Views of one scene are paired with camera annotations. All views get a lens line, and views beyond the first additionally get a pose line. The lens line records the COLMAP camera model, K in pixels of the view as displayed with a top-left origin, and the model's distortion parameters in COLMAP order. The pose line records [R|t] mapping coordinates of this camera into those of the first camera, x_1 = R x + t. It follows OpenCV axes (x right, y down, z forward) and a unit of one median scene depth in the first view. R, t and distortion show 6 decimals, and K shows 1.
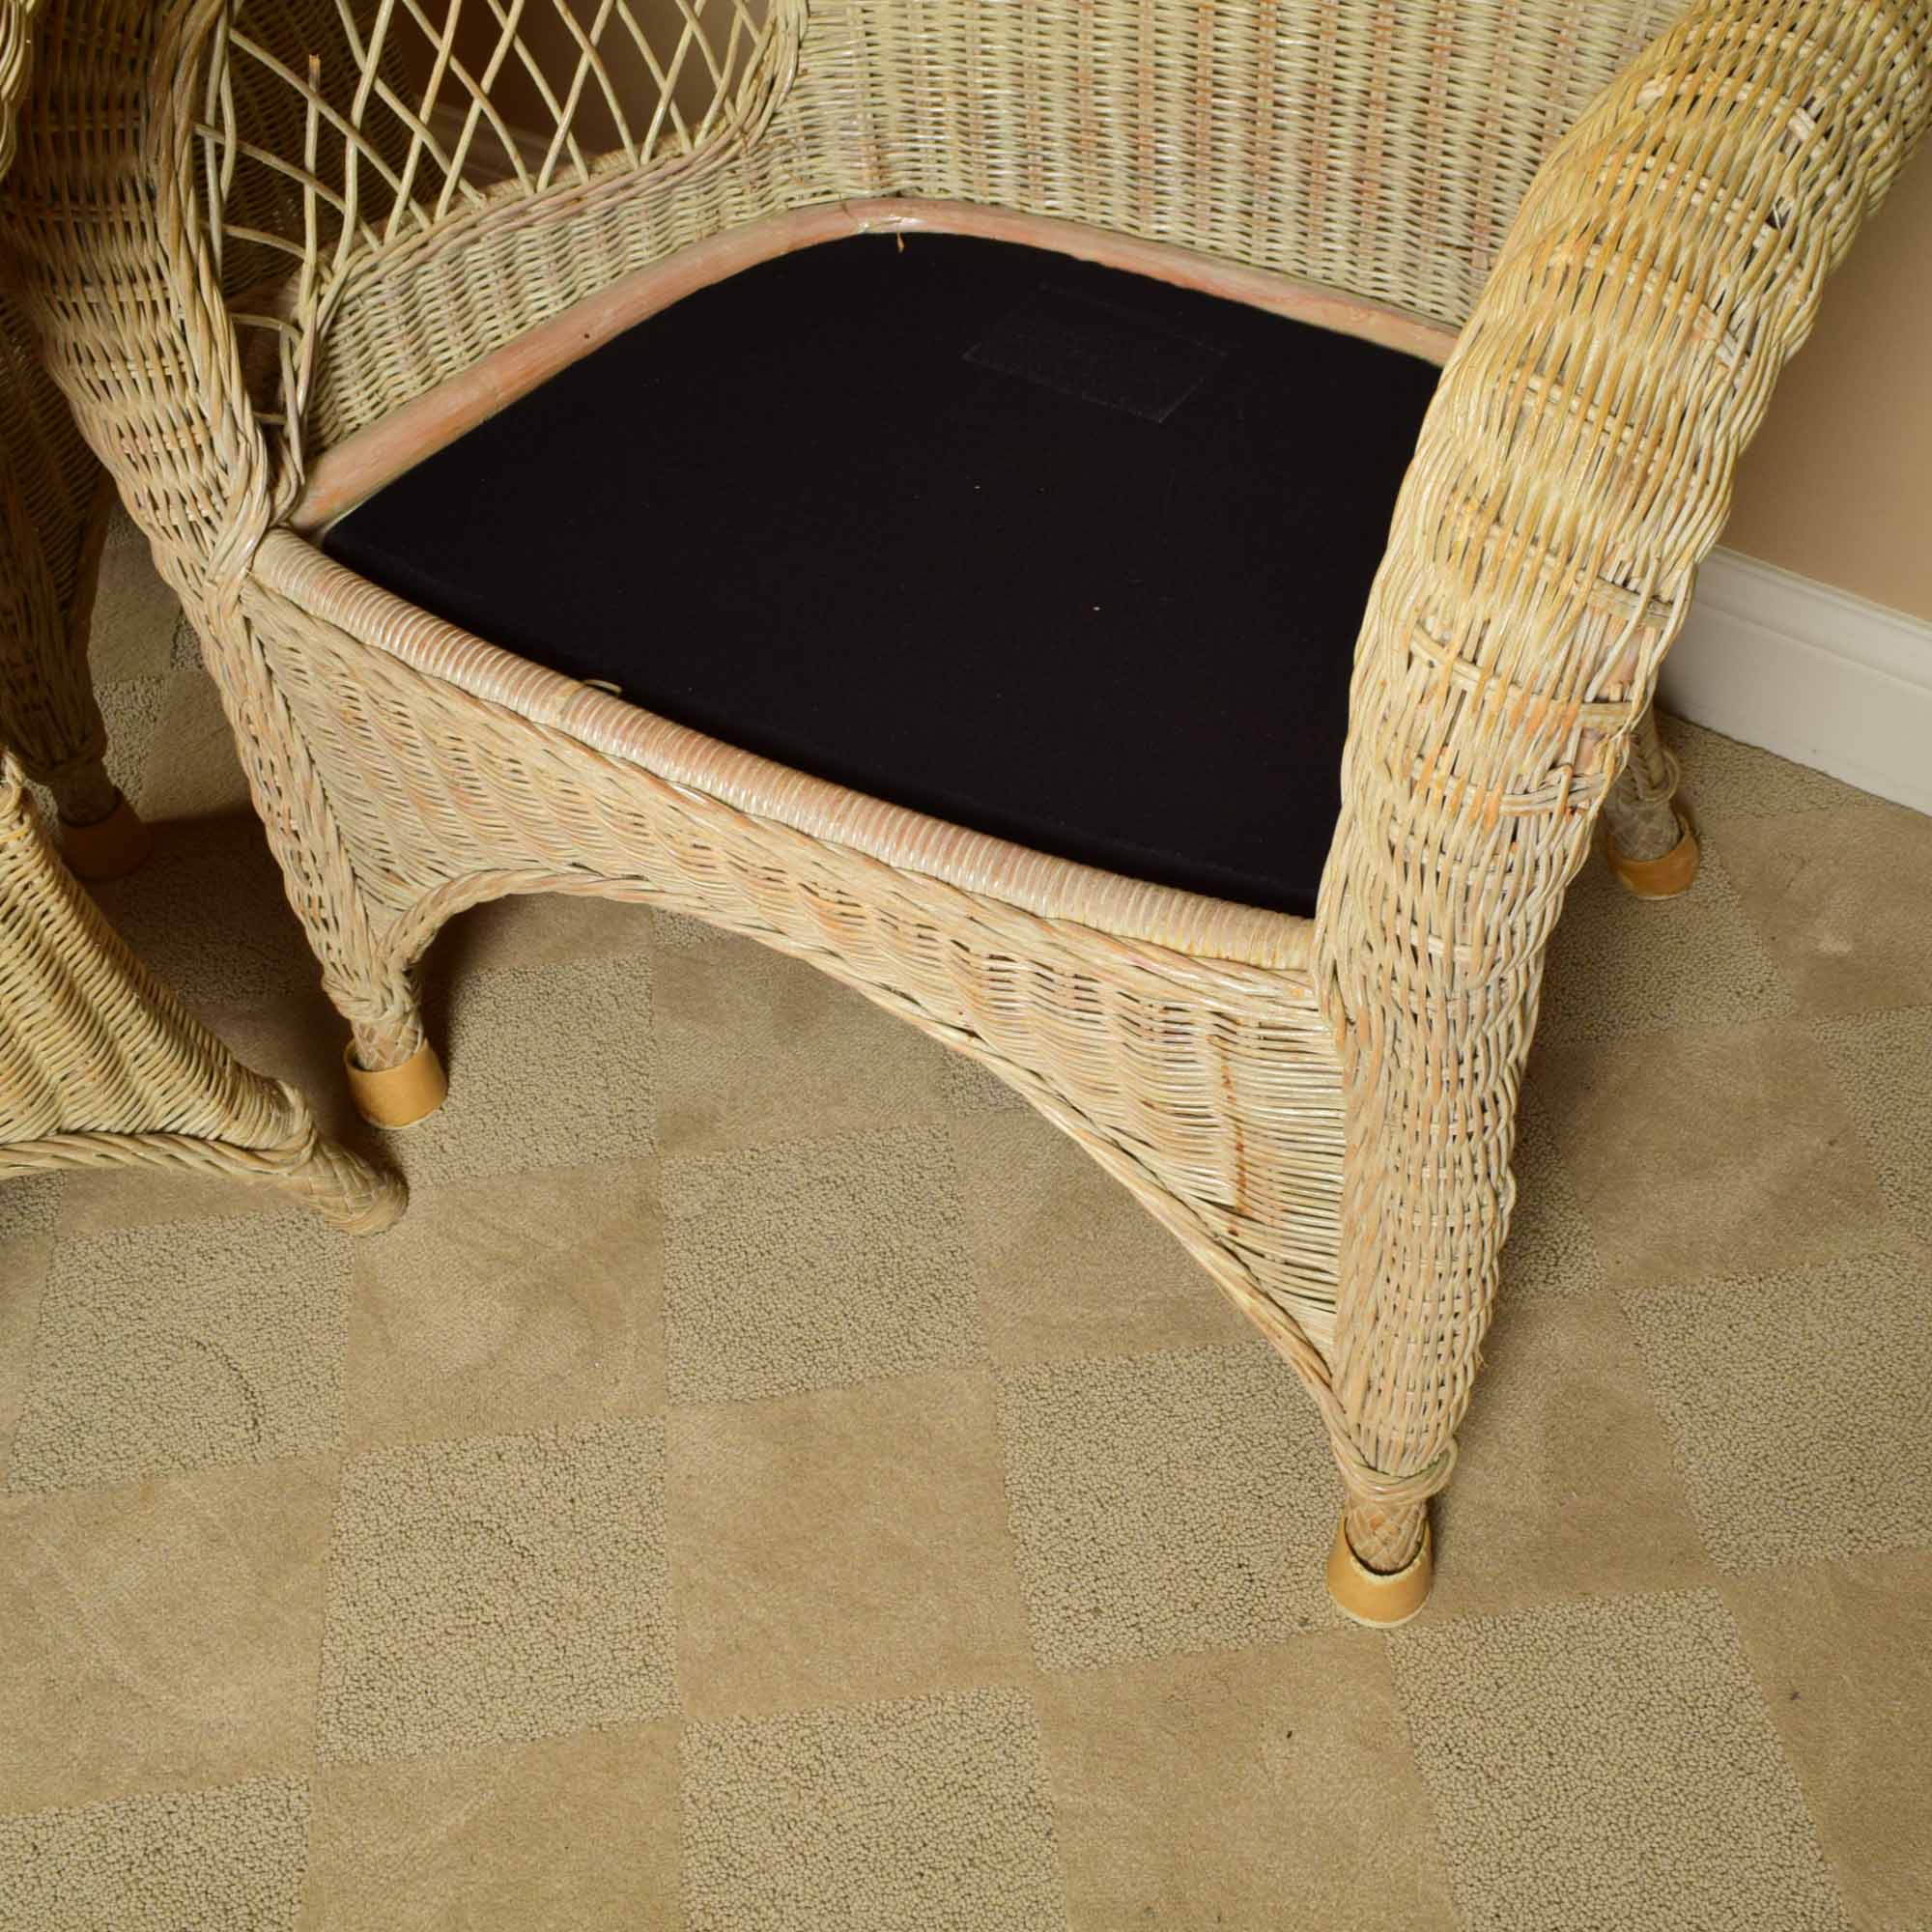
lens RADIAL K [[2231.8, 0, 1113.7], [0, 2231.8, 966.9], [0, 0, 1]] dist [-0.024949, 0.008557]
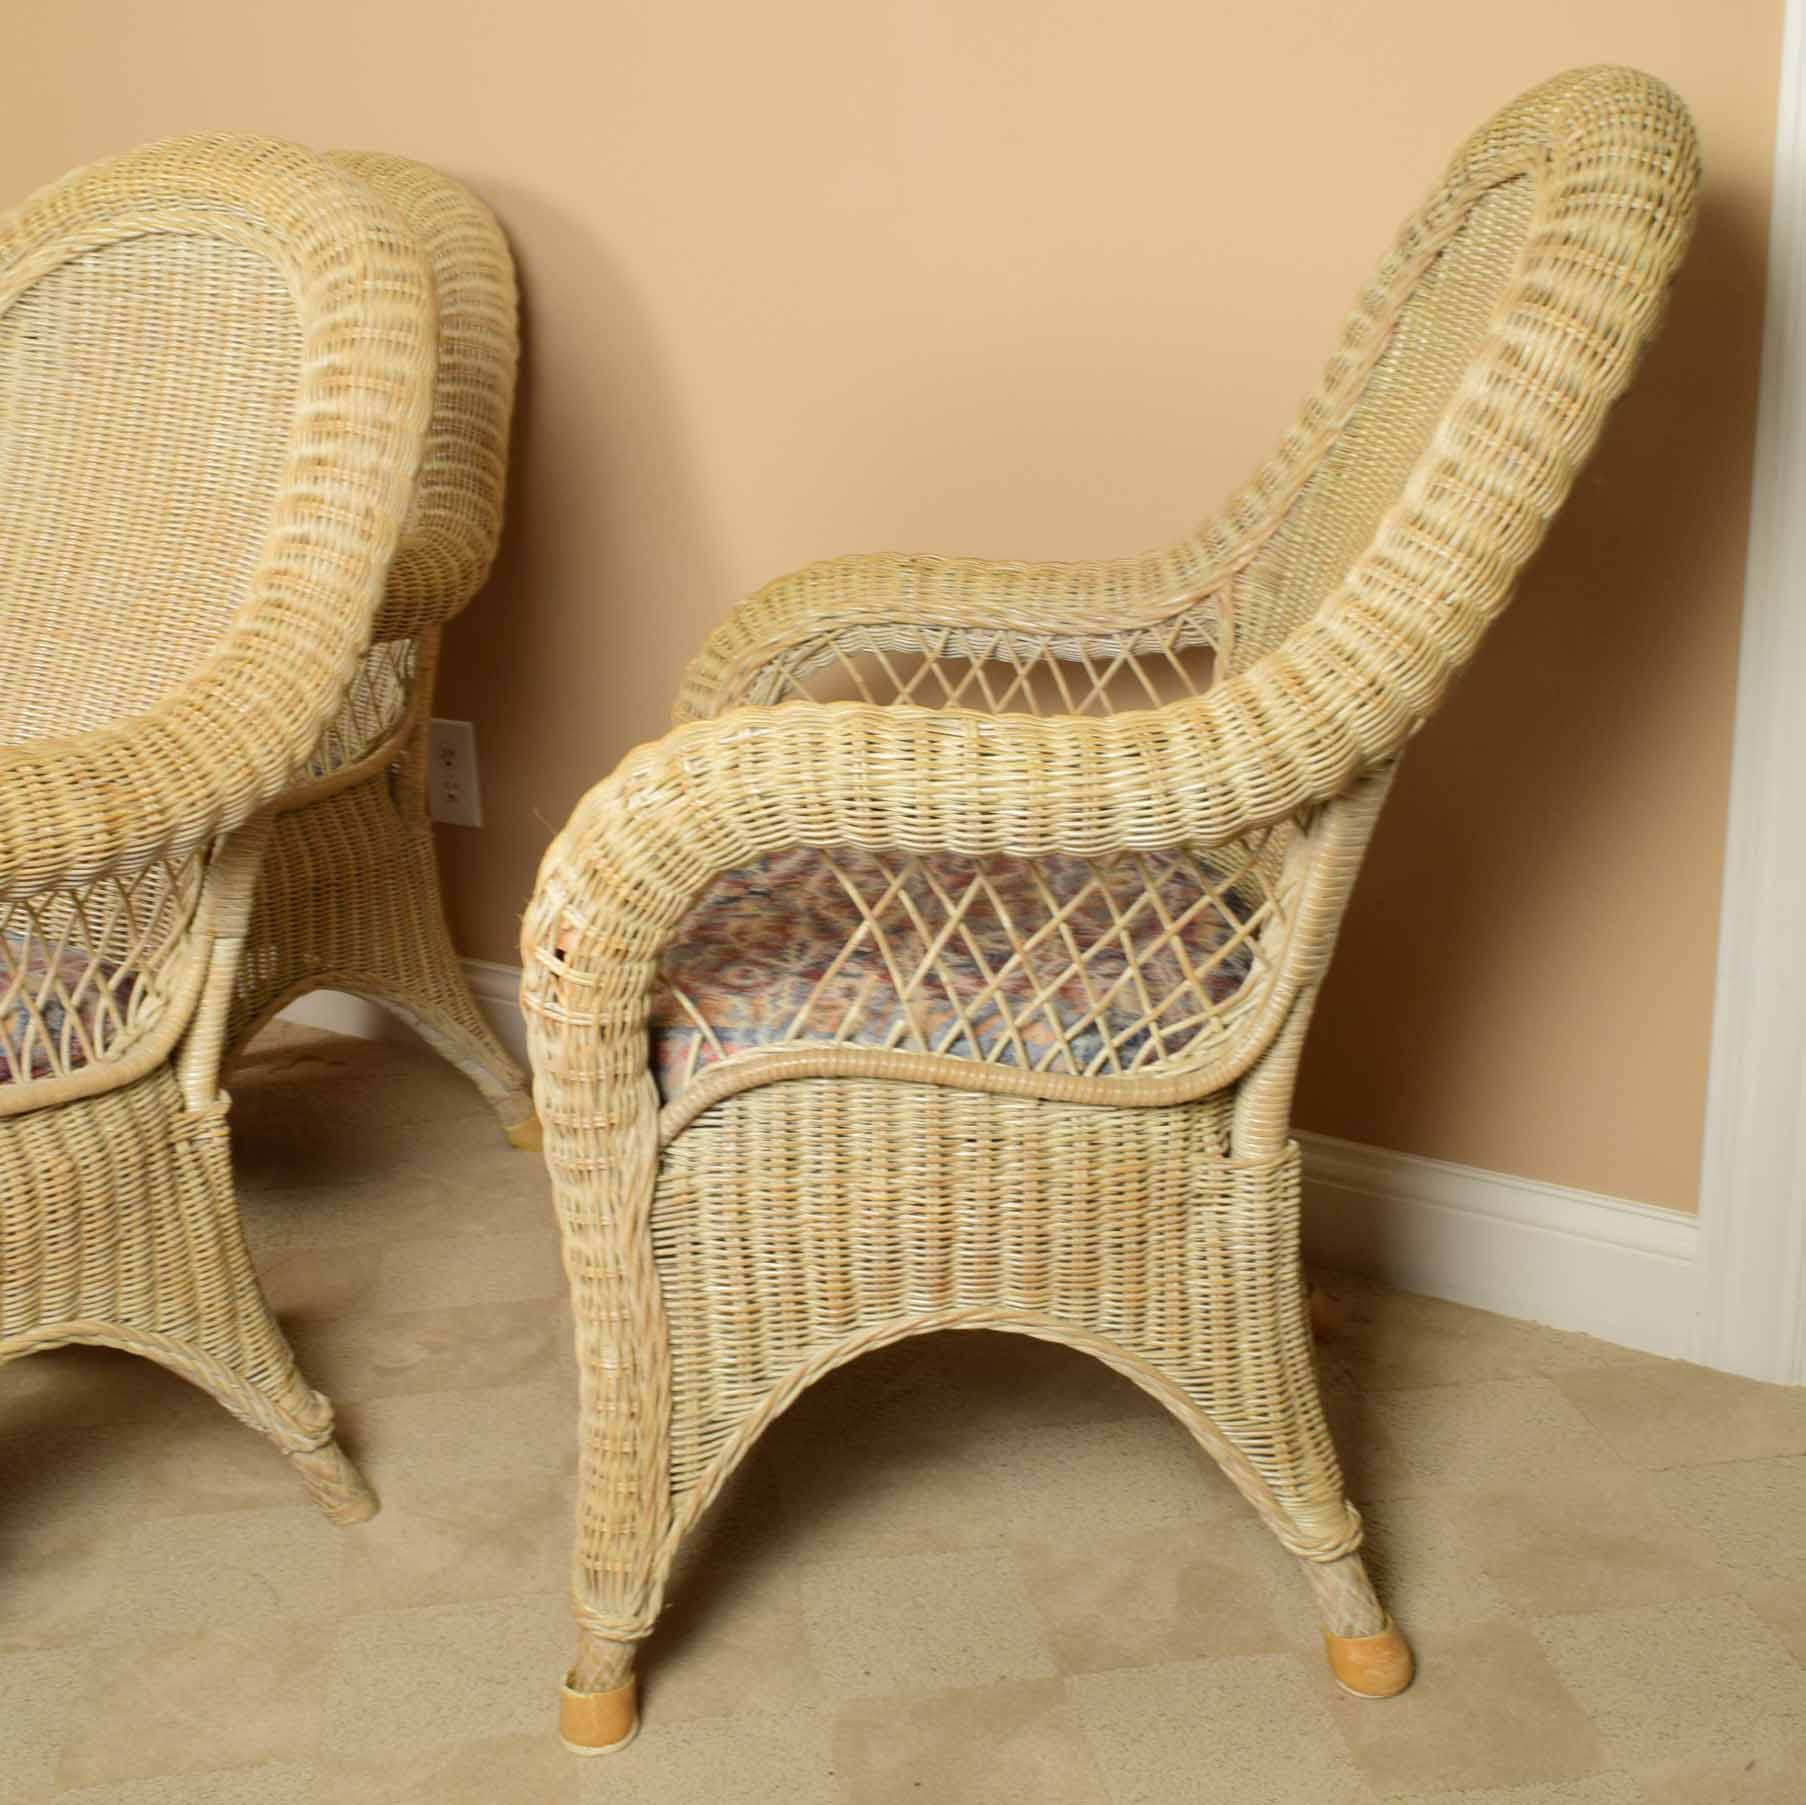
lens RADIAL K [[2321.4, 0, 1021.7], [0, 2321.4, 882.7], [0, 0, 1]] dist [-0.014901, -0.016999]
pose [[0.999701, 0.001553, 0.024391, 0.071159], [0.011122, 0.859756, -0.510584, 0.712159], [-0.021763, 0.510703, 0.859482, -0.643910]]
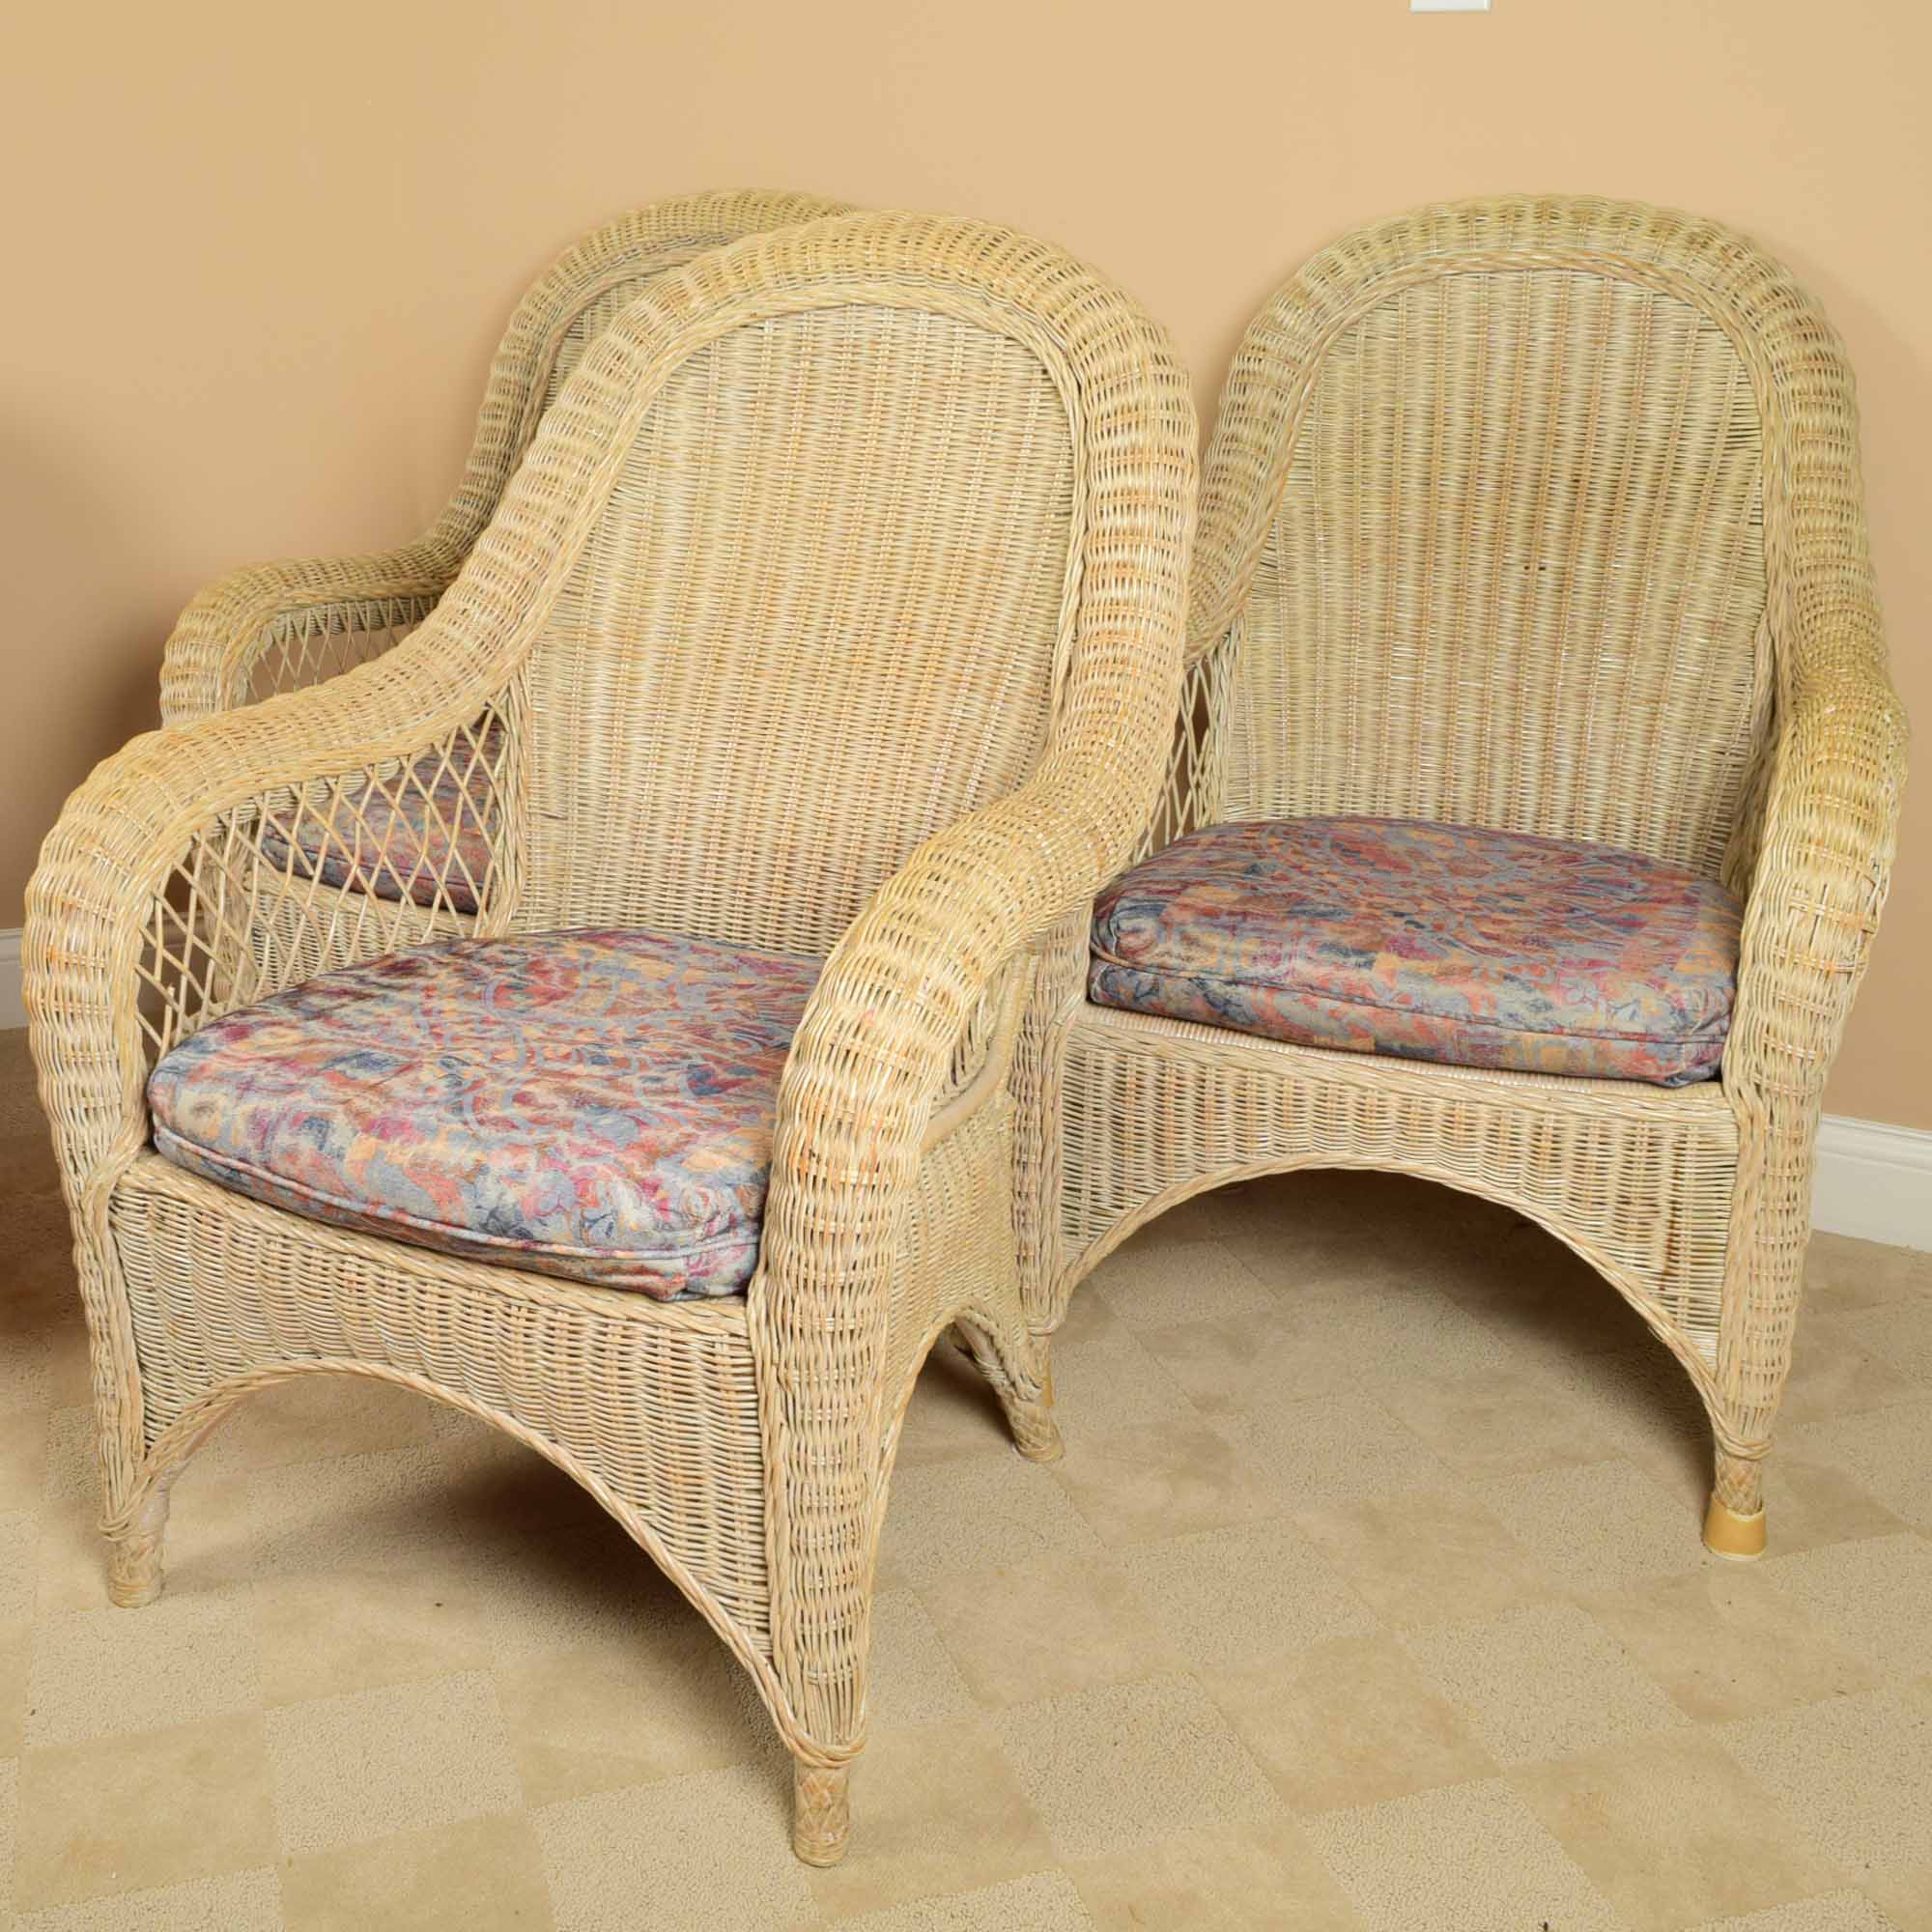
lens RADIAL K [[2224.0, 0, 966.0], [0, 2224.0, 966.0], [0, 0, 1]] dist [-0.016130, -0.003507]
pose [[0.985224, -0.024795, 0.169468, -0.894824], [0.098747, 0.890687, -0.443762, 0.692531], [-0.139940, 0.453940, 0.879975, -0.767014]]
